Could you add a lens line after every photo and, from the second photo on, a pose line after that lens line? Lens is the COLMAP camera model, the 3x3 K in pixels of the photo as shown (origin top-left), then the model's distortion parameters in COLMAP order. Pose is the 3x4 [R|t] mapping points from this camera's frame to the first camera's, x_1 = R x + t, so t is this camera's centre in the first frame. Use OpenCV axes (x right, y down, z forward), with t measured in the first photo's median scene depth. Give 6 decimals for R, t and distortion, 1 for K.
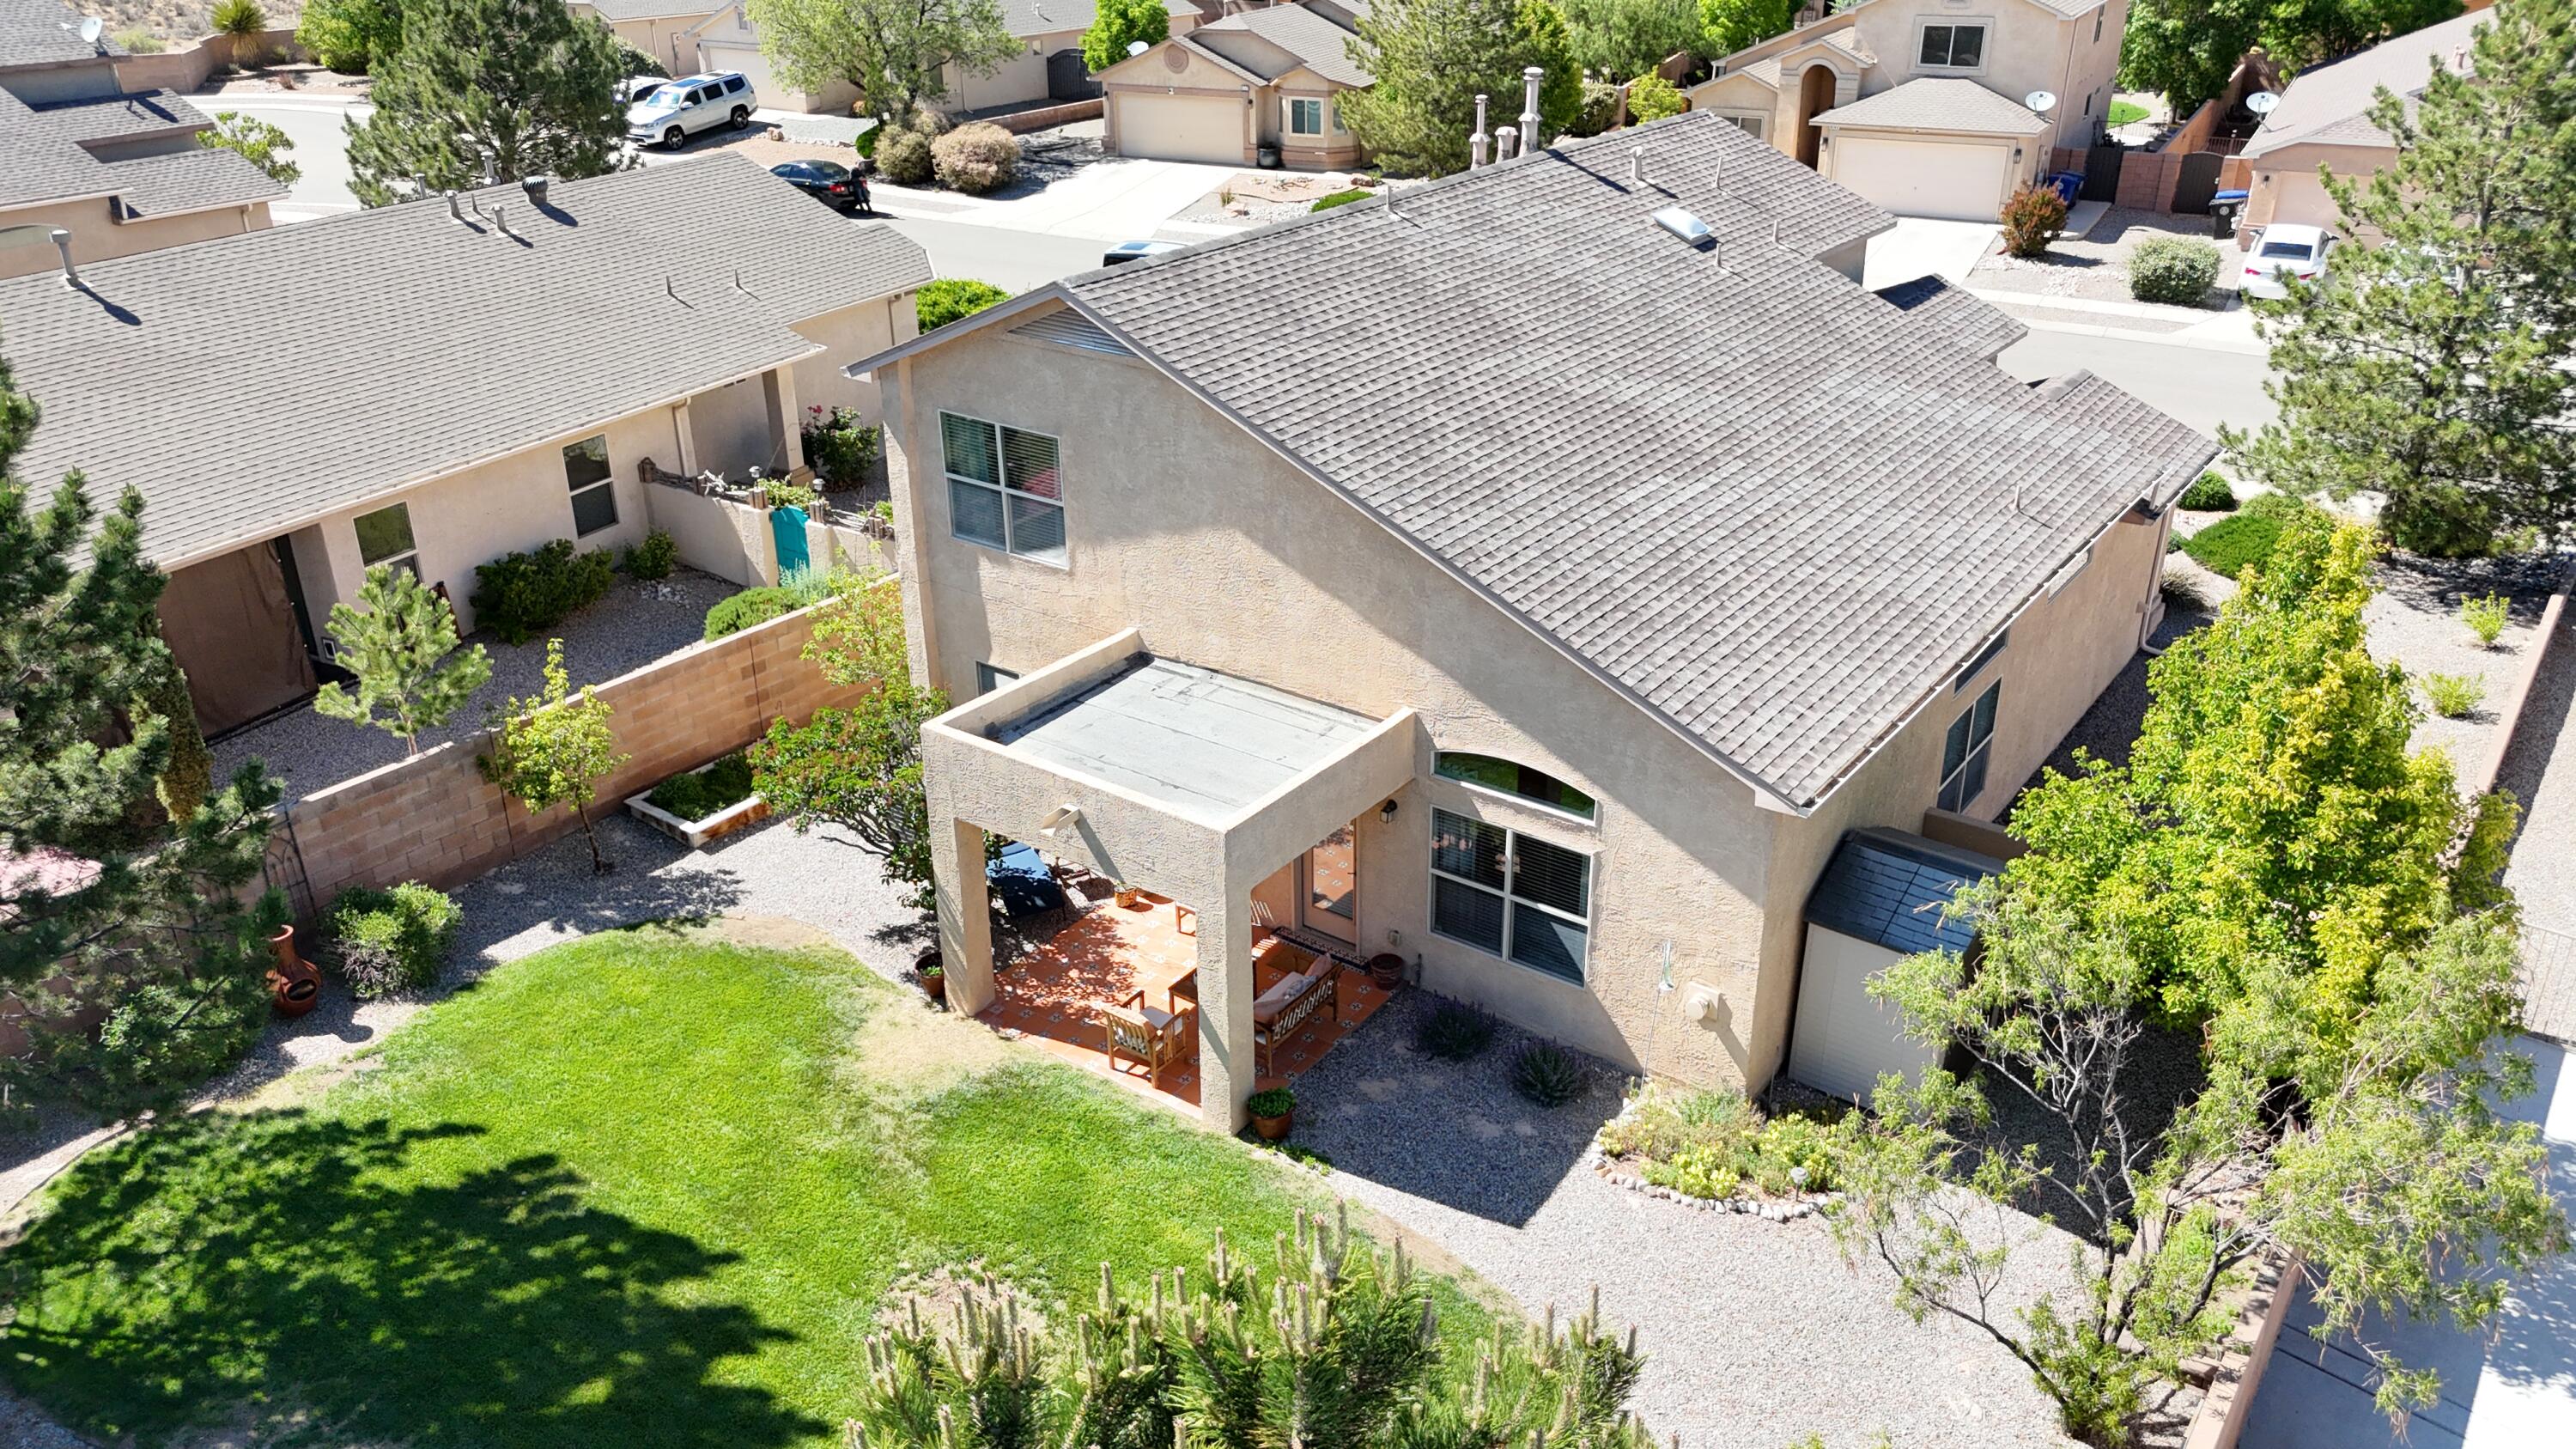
lens RADIAL K [[1912.3, 0, 1300.7], [0, 1912.3, 719.8], [0, 0, 1]] dist [0.066900, -0.061059]
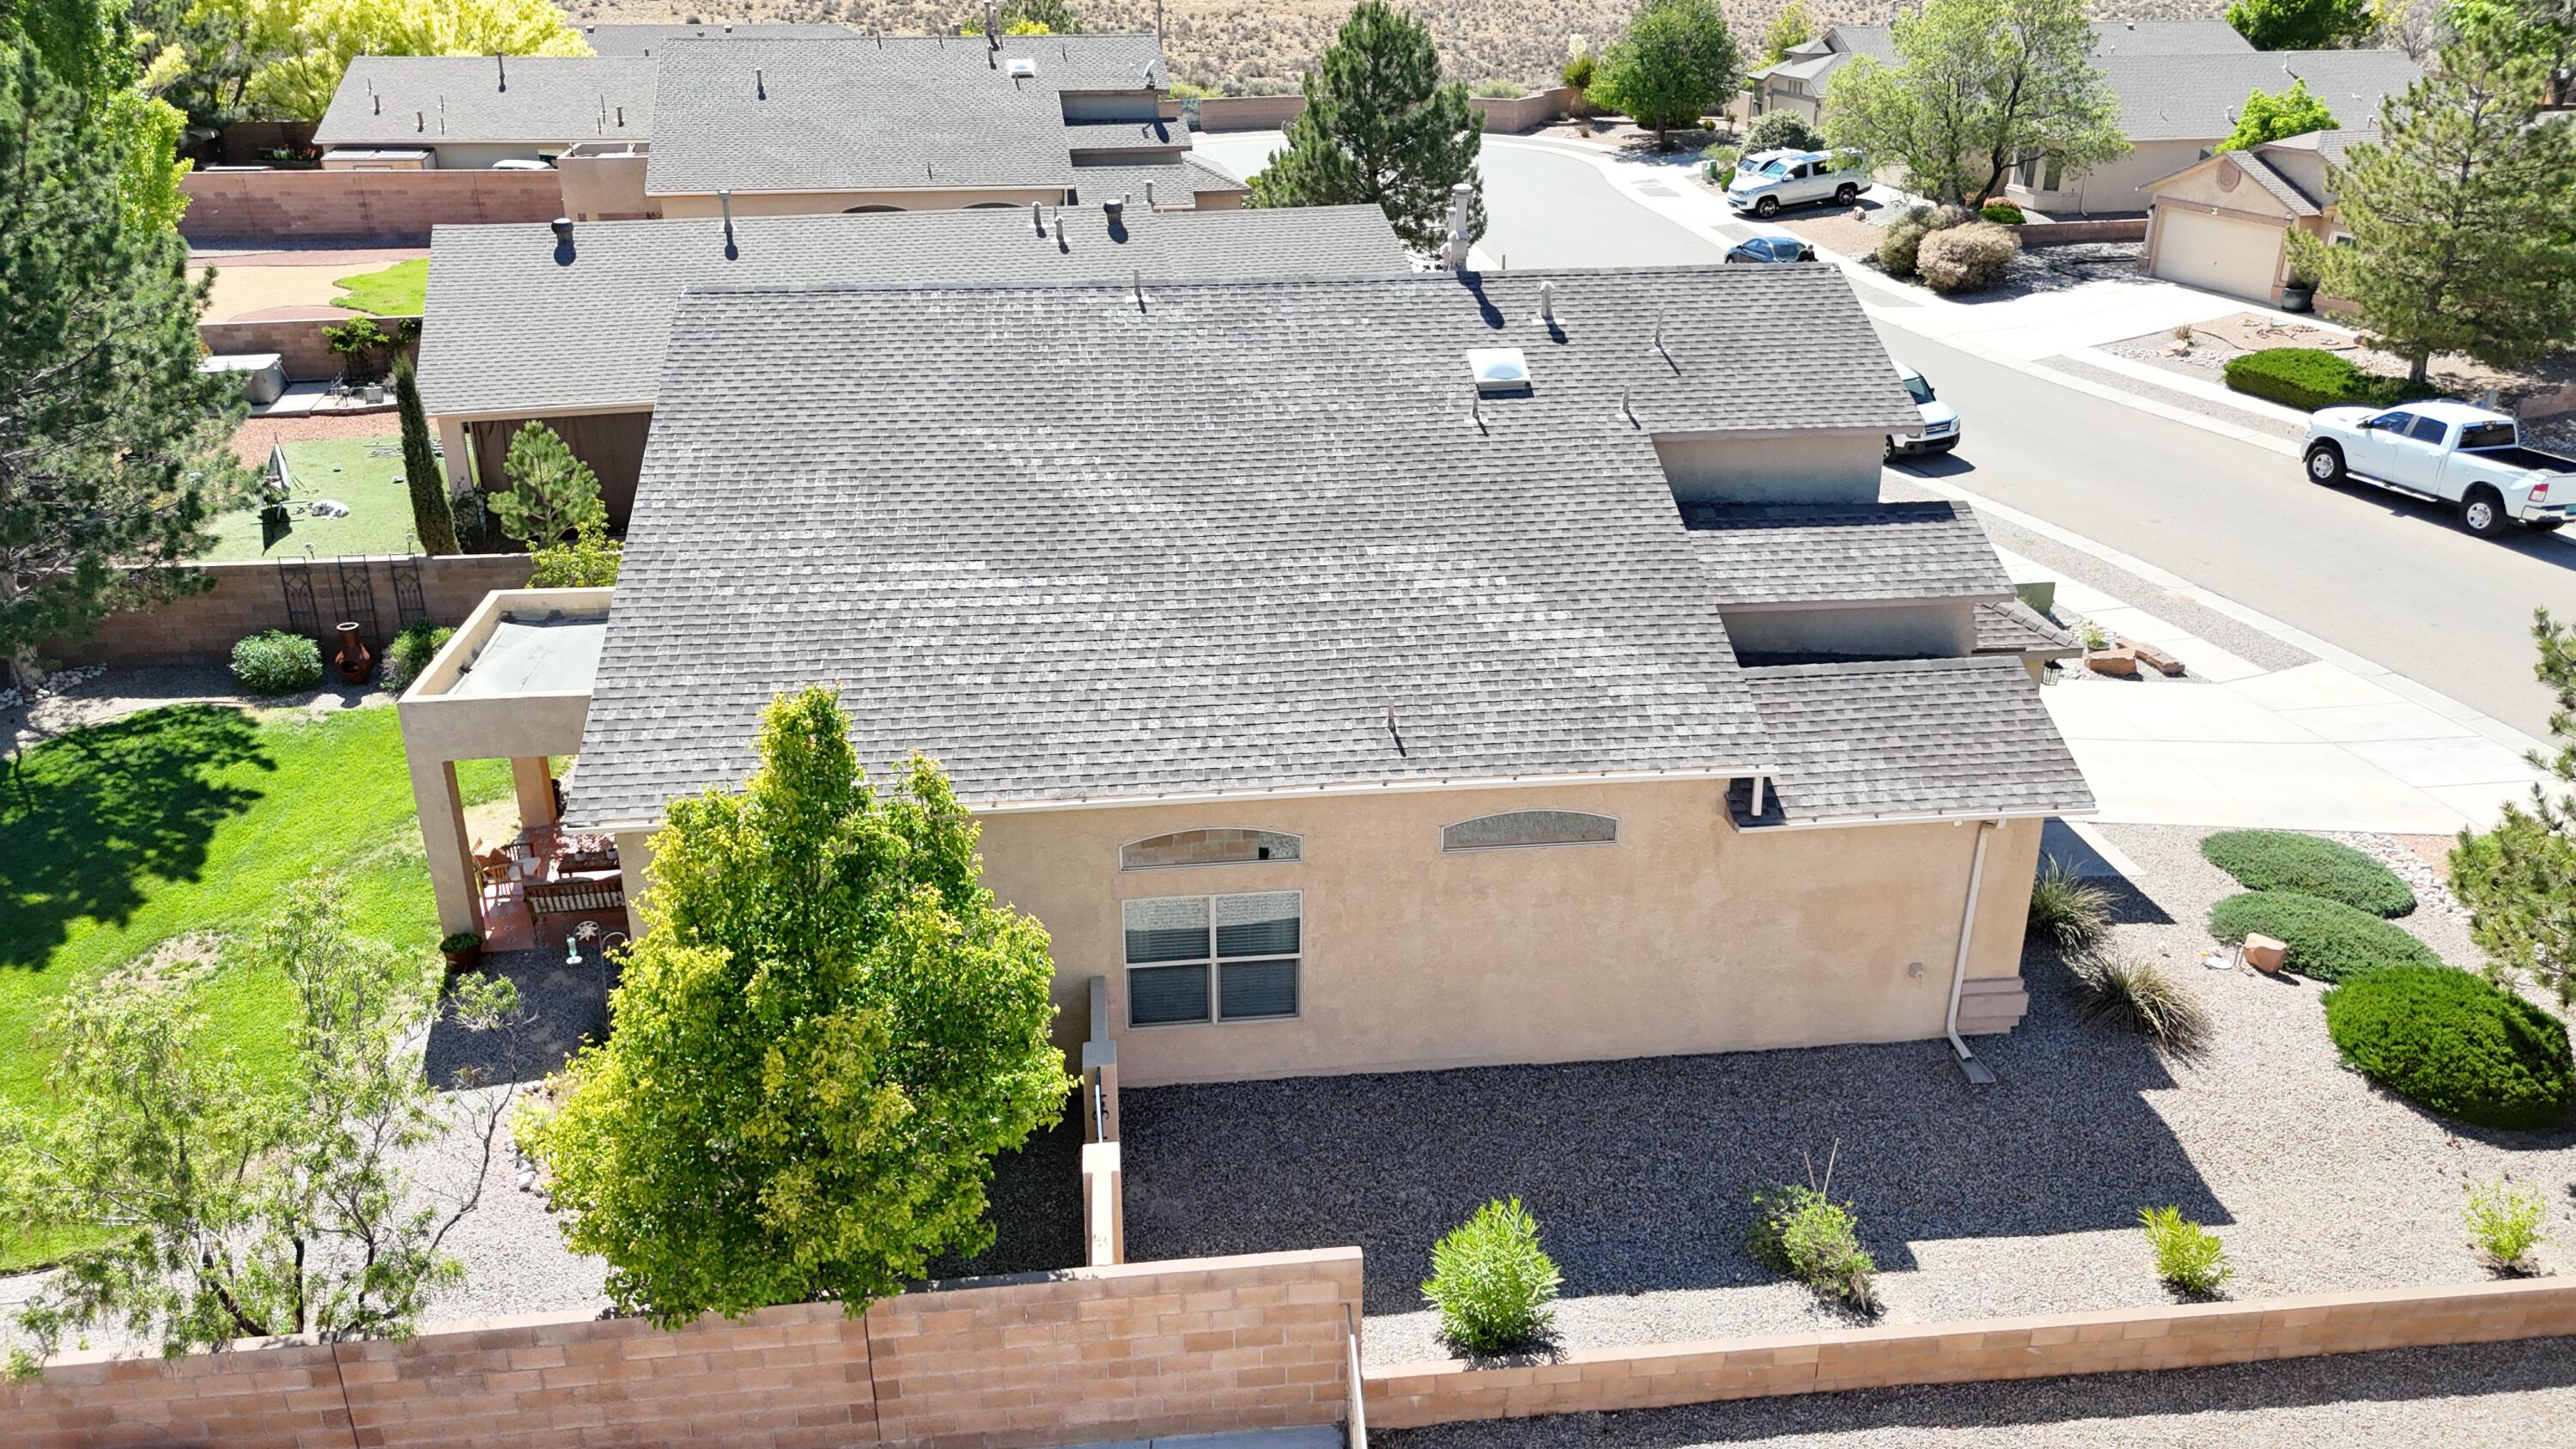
lens RADIAL K [[1912.3, 0, 1297.2], [0, 1912.3, 725.4], [0, 0, 1]] dist [0.066900, -0.061059]
pose [[0.677158, 0.294353, -0.674399, 0.949935], [-0.314862, 0.944271, 0.095992, -0.183000], [0.665071, 0.147341, 0.732101, 0.350979]]
